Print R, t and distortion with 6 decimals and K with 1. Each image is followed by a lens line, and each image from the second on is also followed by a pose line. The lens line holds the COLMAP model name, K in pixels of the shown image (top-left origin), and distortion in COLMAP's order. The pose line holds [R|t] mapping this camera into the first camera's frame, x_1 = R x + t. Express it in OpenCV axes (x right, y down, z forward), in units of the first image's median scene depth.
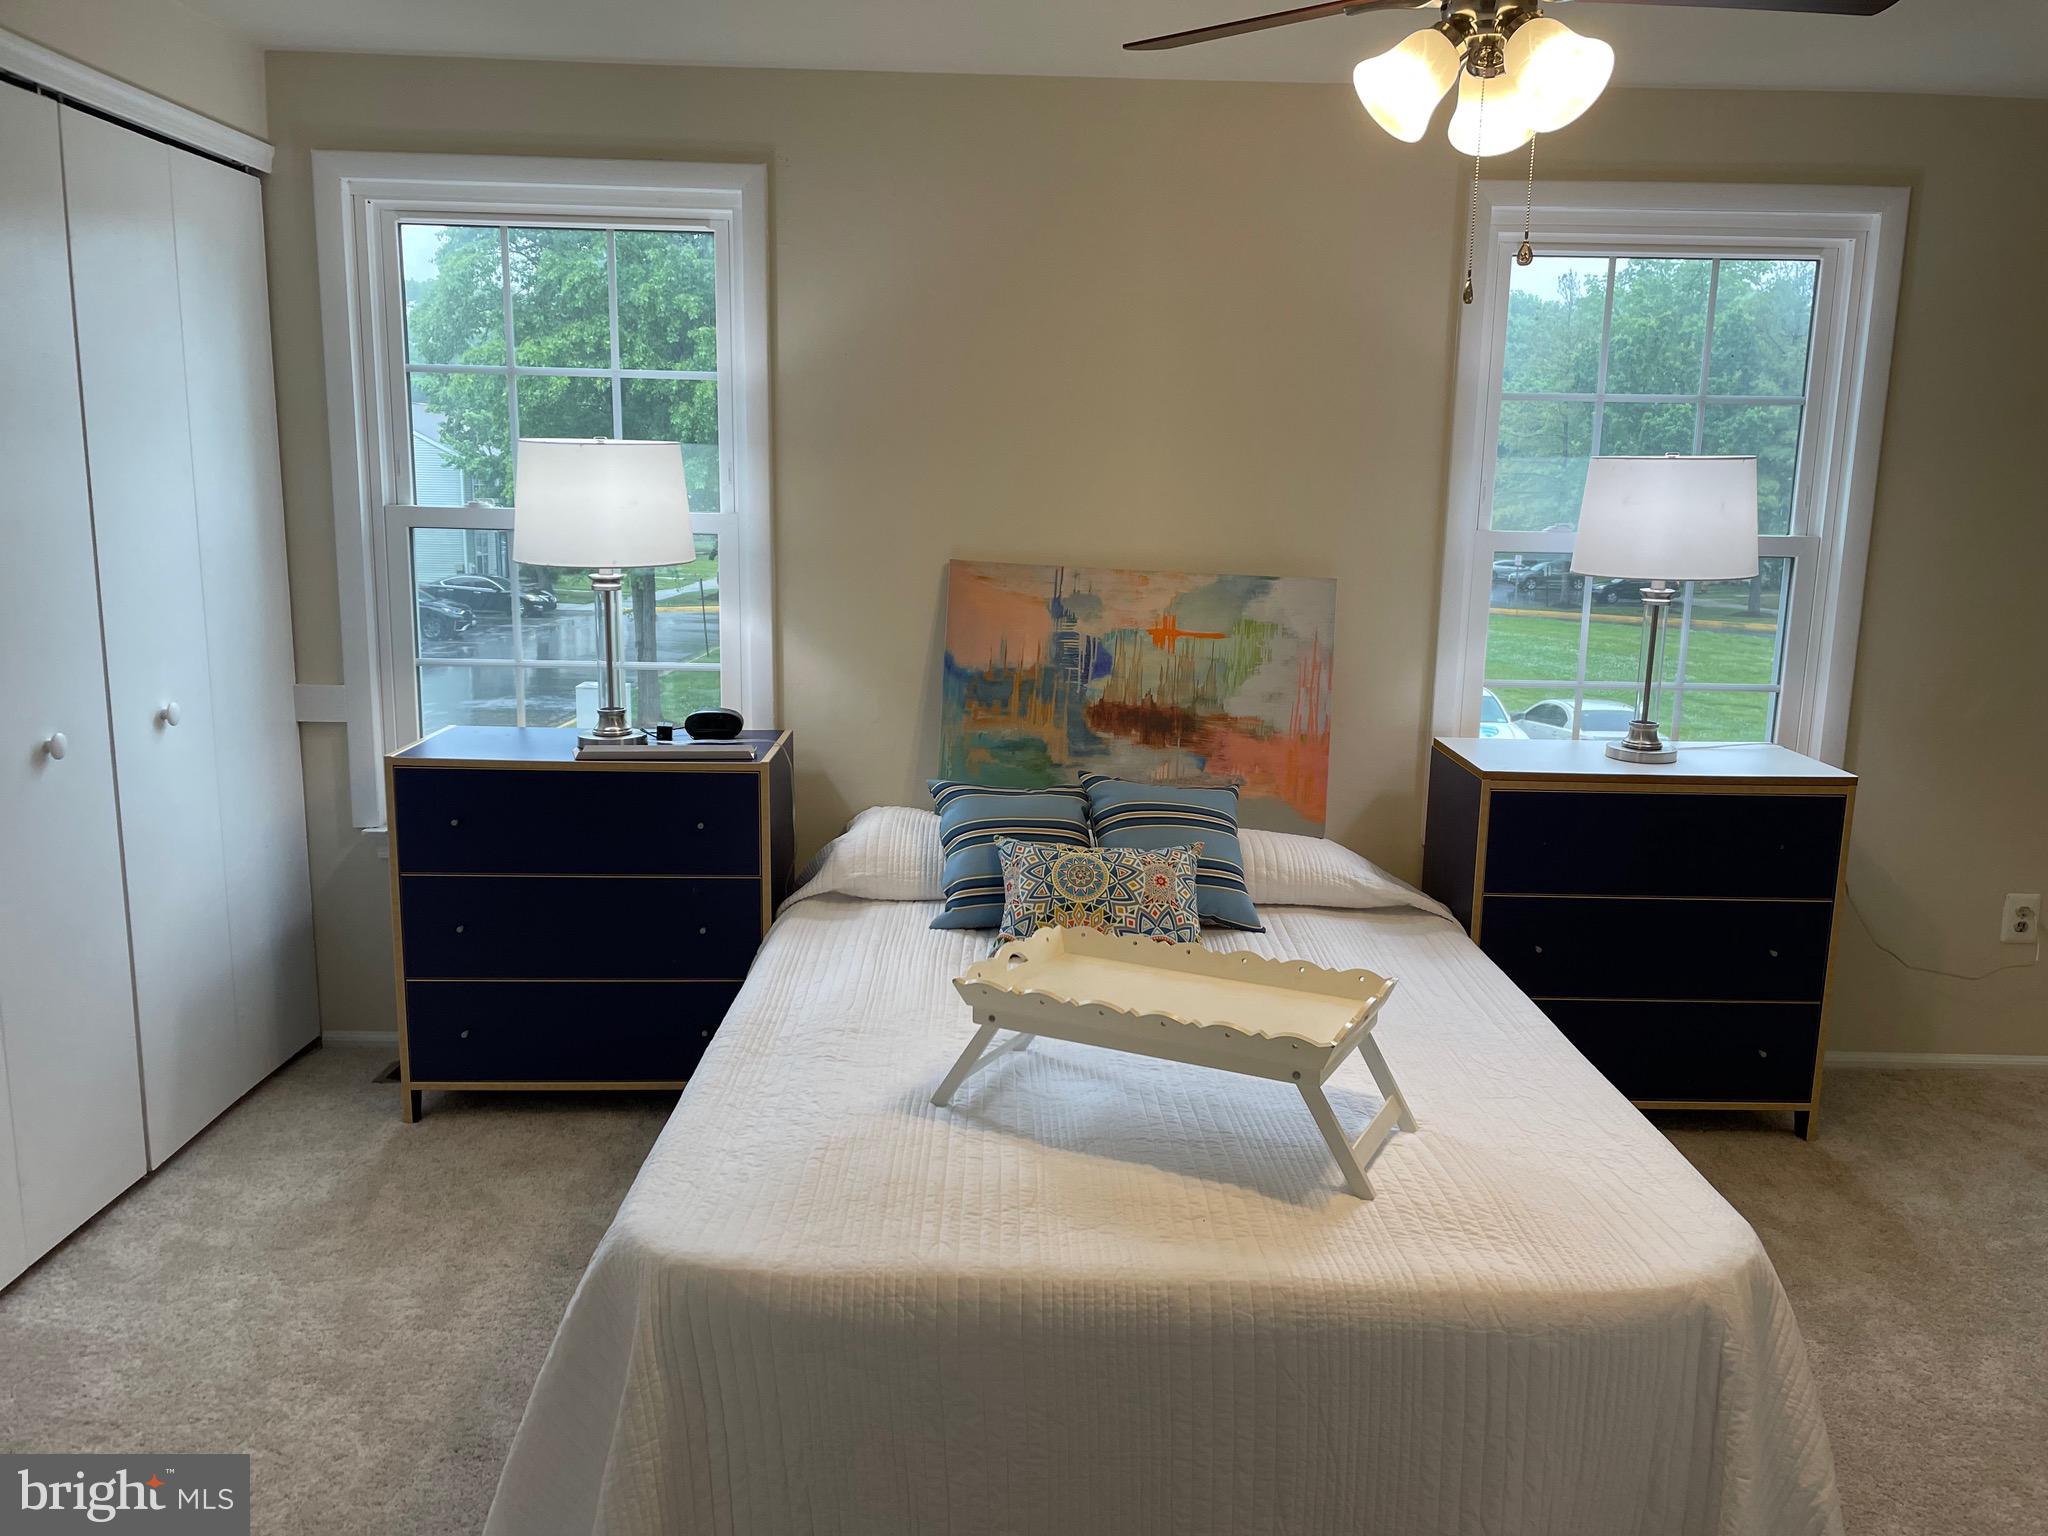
lens RADIAL K [[1563.9, 0, 1048.9], [0, 1563.9, 744.2], [0, 0, 1]] dist [0.113339, -0.147333]
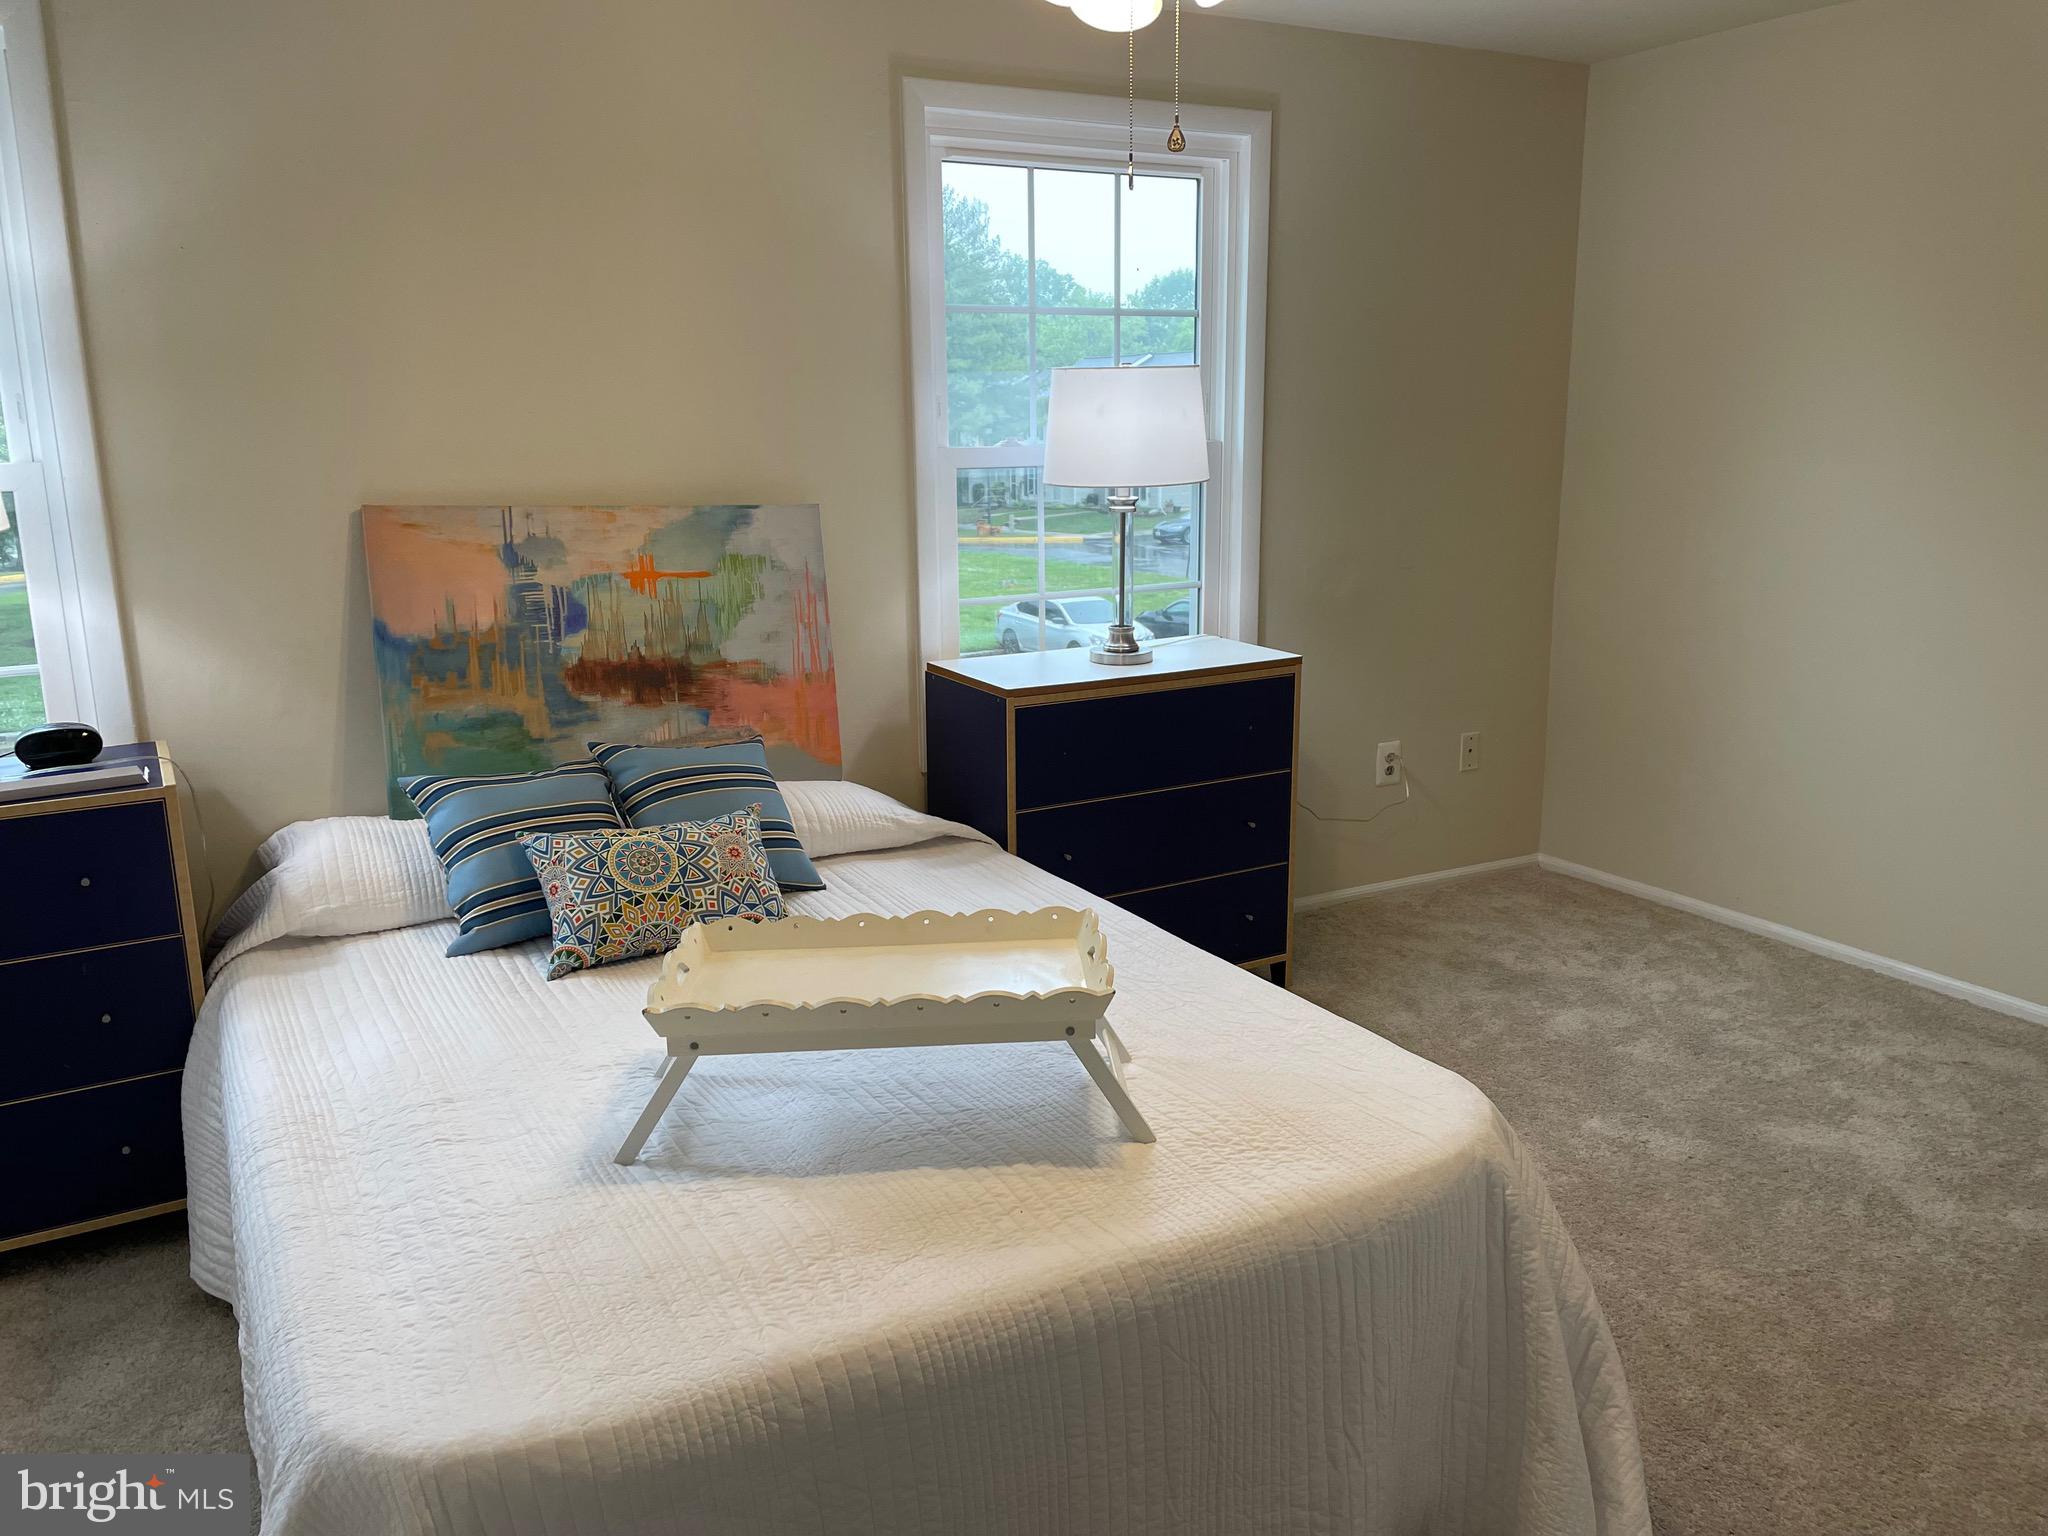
lens RADIAL K [[1563.9, 0, 1048.9], [0, 1563.9, 744.2], [0, 0, 1]] dist [0.113339, -0.147333]
pose [[0.877310, -0.130859, 0.461739, -0.158917], [0.111108, 0.991351, 0.069847, -0.014584], [-0.466885, -0.009974, 0.884262, 0.116431]]
